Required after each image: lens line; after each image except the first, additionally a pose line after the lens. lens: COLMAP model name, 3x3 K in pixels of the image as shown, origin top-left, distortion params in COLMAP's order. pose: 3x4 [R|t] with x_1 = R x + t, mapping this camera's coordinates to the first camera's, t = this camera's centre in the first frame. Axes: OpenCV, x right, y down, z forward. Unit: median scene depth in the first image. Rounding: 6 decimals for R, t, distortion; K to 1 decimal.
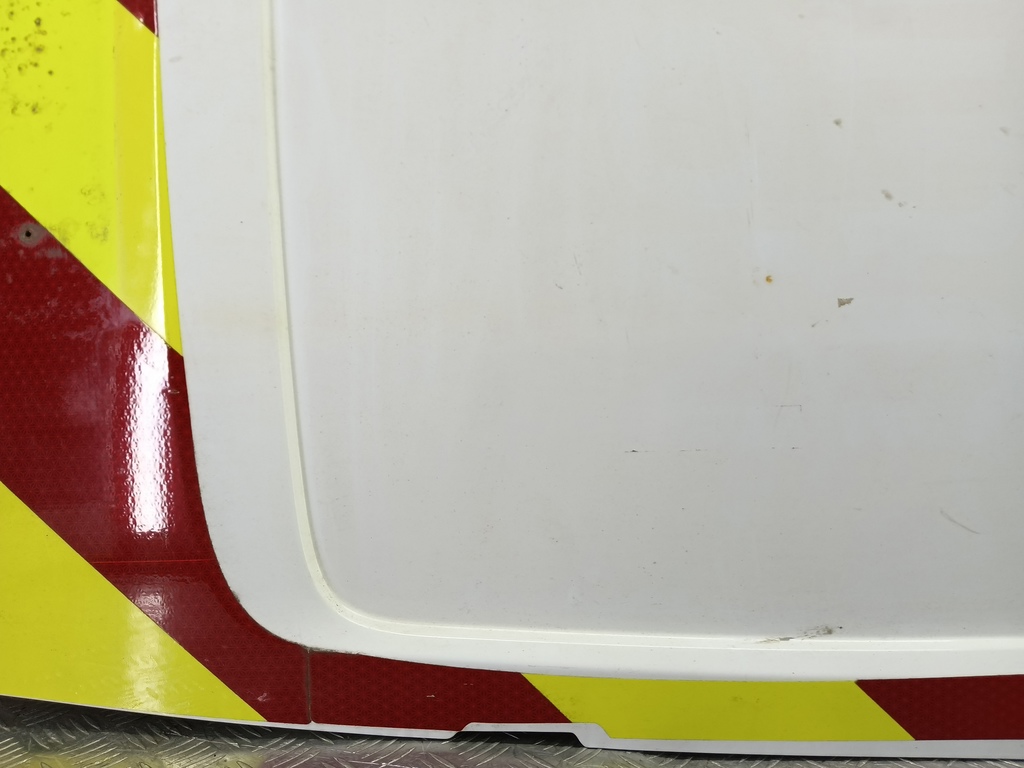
lens RADIAL K [[806.5, 0, 481.7], [0, 806.5, 385.6], [0, 0, 1]] dist [0.053135, -0.113933]
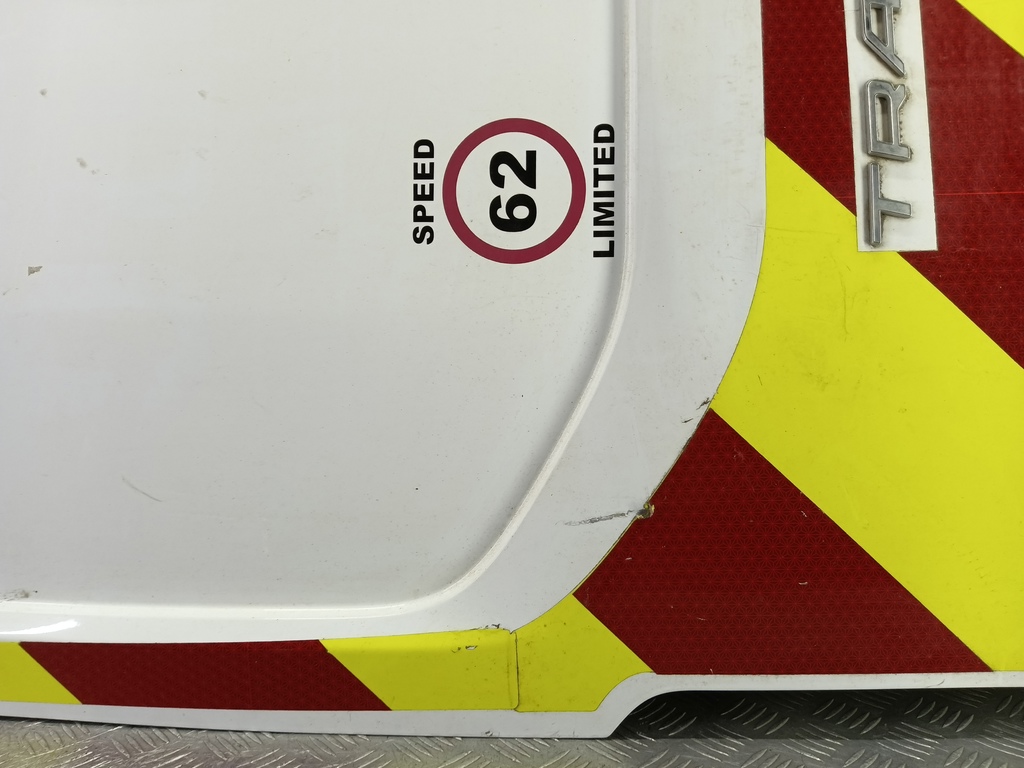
lens RADIAL K [[806.5, 0, 514.7], [0, 806.5, 380.8], [0, 0, 1]] dist [0.053135, -0.113933]
pose [[0.999086, 0.002159, -0.042693, 1.087262], [-0.001427, 0.999852, 0.017170, 0.016252], [0.042724, -0.017094, 0.998941, 0.018748]]
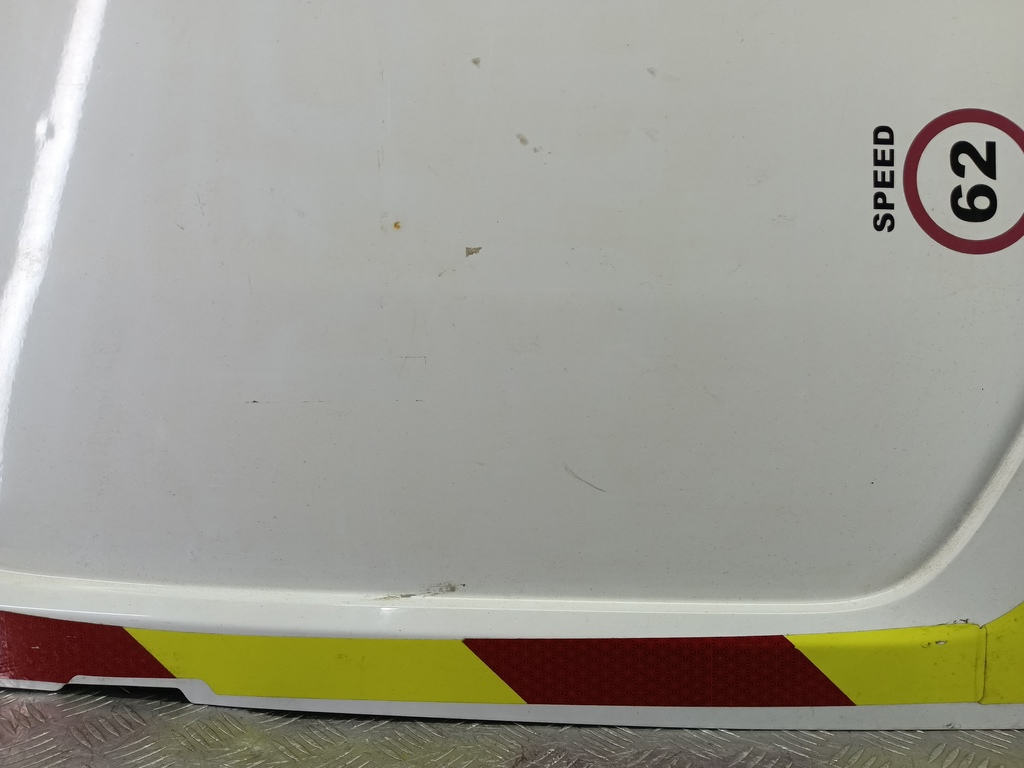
lens RADIAL K [[806.5, 0, 511.9], [0, 806.5, 379.7], [0, 0, 1]] dist [0.053135, -0.113933]
pose [[0.999813, 0.017308, 0.008650, 0.488752], [-0.017546, 0.999448, 0.028216, 0.022568], [-0.008157, -0.028363, 0.999564, 0.033517]]
